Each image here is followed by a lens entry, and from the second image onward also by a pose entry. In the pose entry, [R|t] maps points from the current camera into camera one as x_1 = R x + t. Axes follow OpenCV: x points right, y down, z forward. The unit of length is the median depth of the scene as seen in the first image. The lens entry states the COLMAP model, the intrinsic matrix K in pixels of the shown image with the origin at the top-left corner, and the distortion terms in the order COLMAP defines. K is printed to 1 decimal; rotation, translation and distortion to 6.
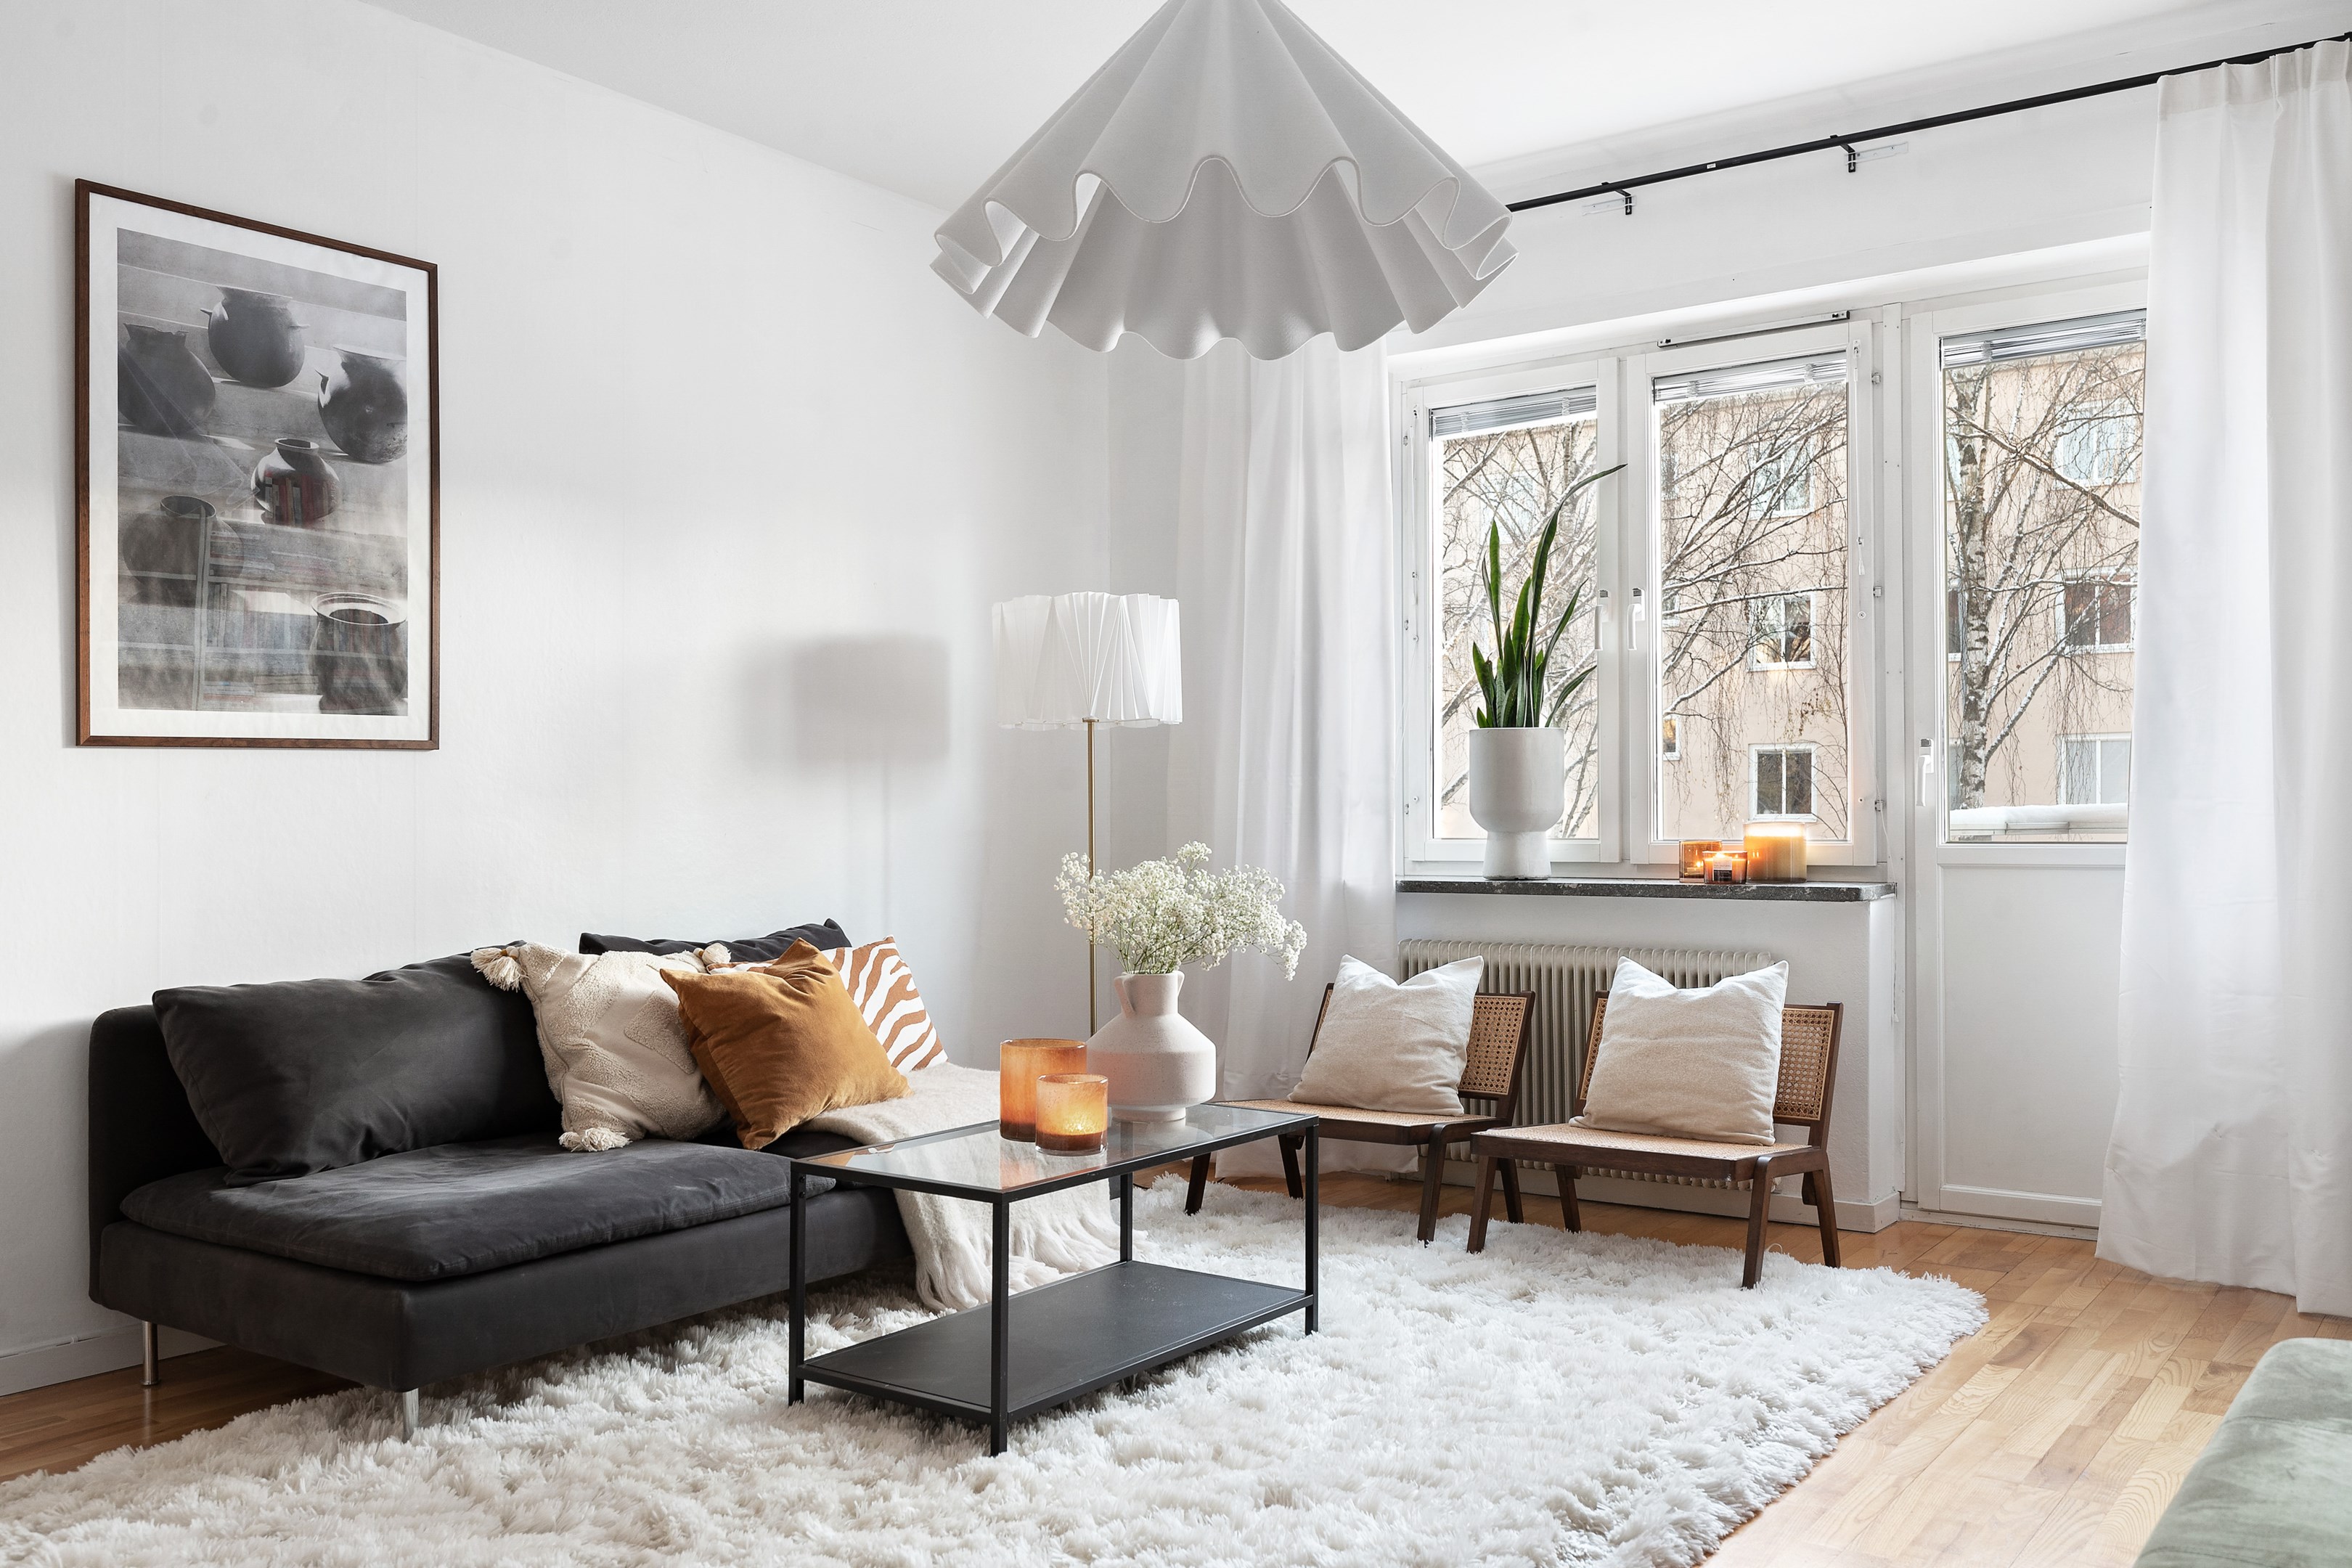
lens RADIAL K [[1851.0, 0, 1173.5], [0, 1851.0, 789.1], [0, 0, 1]] dist [-0.003870, -0.002035]
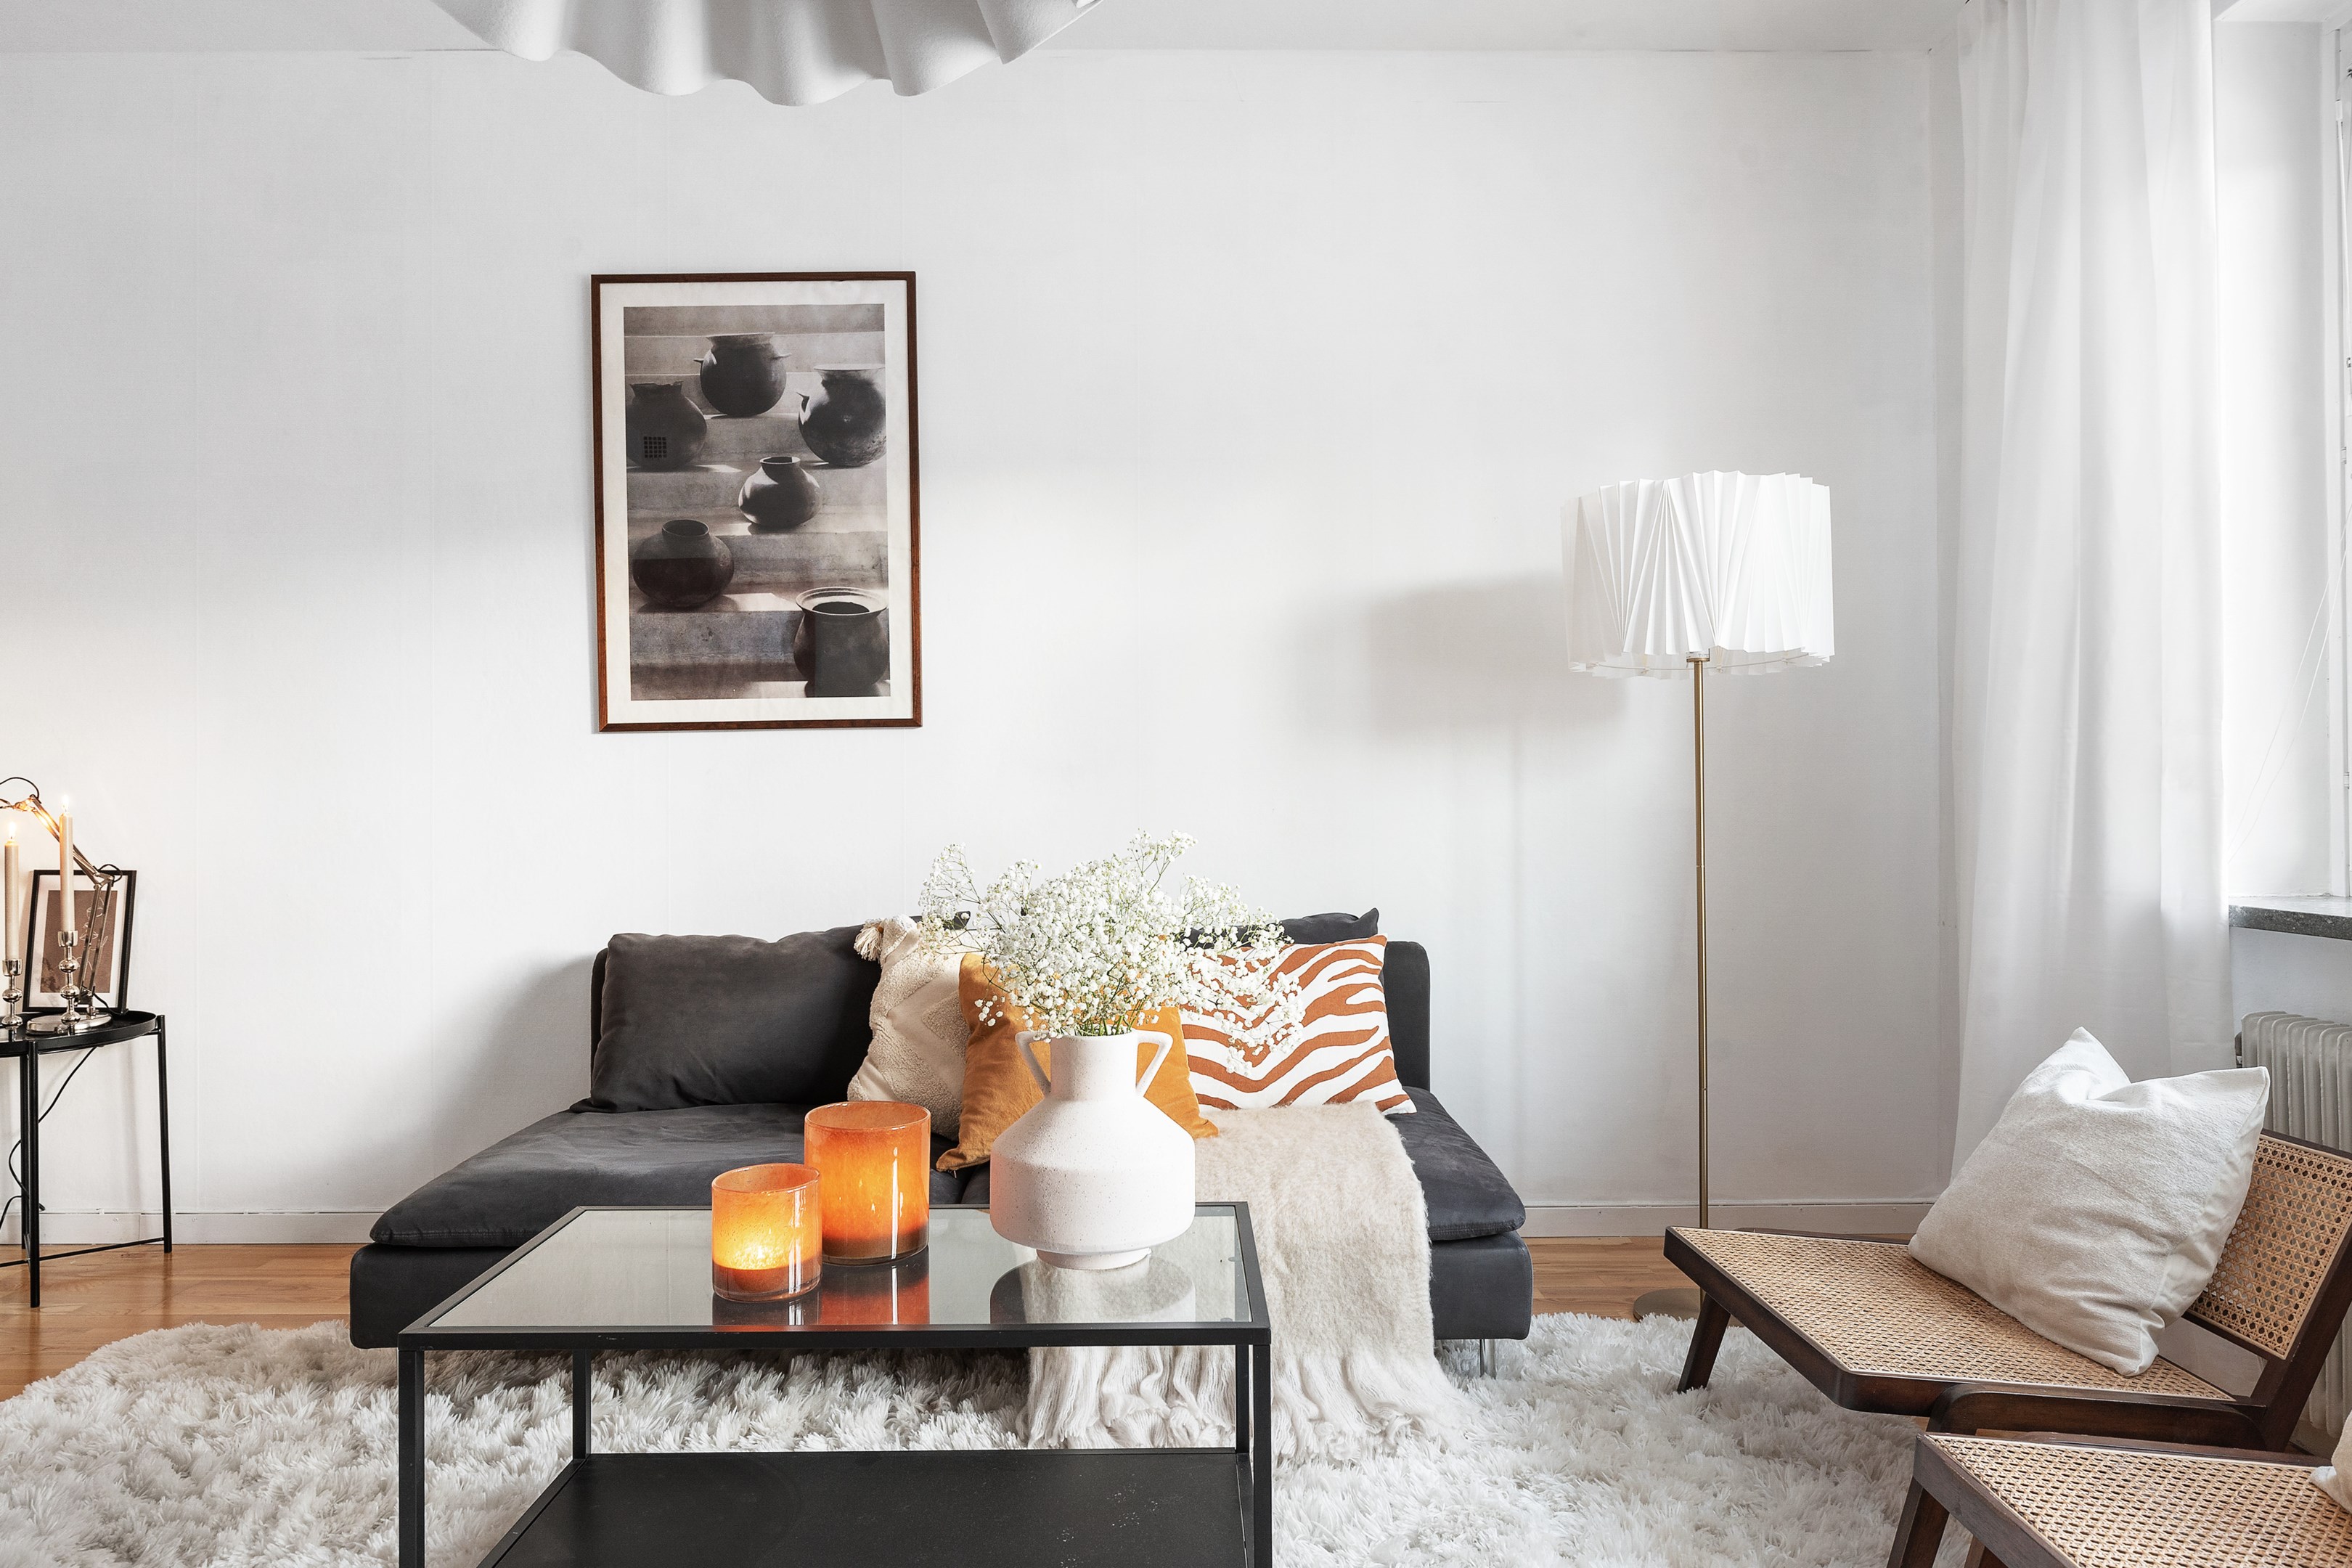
lens RADIAL K [[1416.7, 0, 1174.0], [0, 1416.7, 780.0], [0, 0, 1]] dist [-0.004210, -0.002828]
pose [[0.611635, -0.007570, -0.791104, 0.354362], [0.009539, 0.999952, -0.002193, 0.013005], [0.791083, -0.006205, 0.611678, 0.652309]]
